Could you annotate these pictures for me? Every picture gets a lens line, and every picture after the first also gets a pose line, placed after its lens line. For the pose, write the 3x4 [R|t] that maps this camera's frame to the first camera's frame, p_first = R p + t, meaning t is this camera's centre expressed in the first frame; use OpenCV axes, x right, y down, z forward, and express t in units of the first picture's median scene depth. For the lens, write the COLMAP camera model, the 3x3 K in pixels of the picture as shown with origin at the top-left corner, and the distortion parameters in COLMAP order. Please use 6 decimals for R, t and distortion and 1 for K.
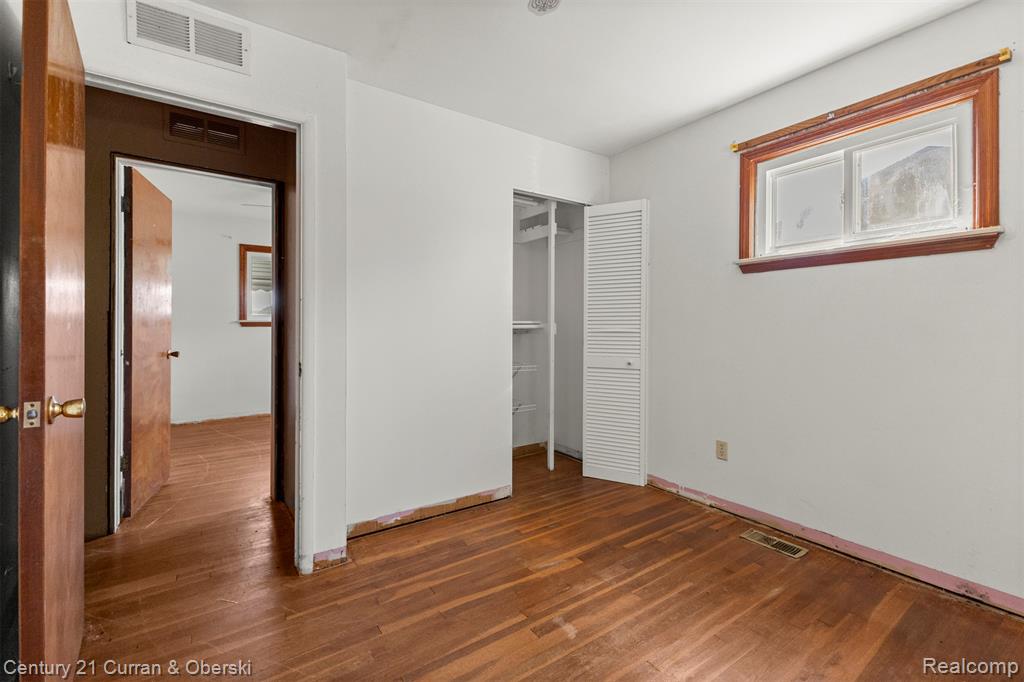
lens RADIAL K [[442.9, 0, 517.7], [0, 442.9, 328.1], [0, 0, 1]] dist [0.001969, 0.000028]
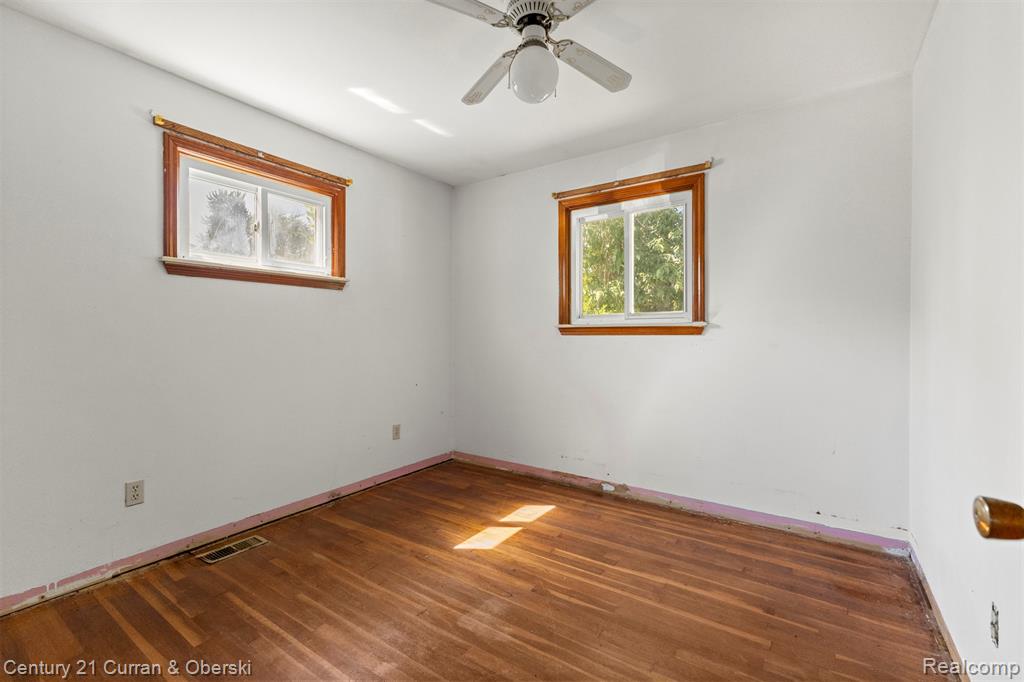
lens RADIAL K [[442.9, 0, 517.7], [0, 442.9, 328.1], [0, 0, 1]] dist [0.001969, 0.000028]
pose [[-0.366291, 0.005876, 0.930482, -0.621784], [-0.004433, 0.999958, -0.008060, -0.015427], [-0.930490, -0.007077, -0.366249, 0.788569]]
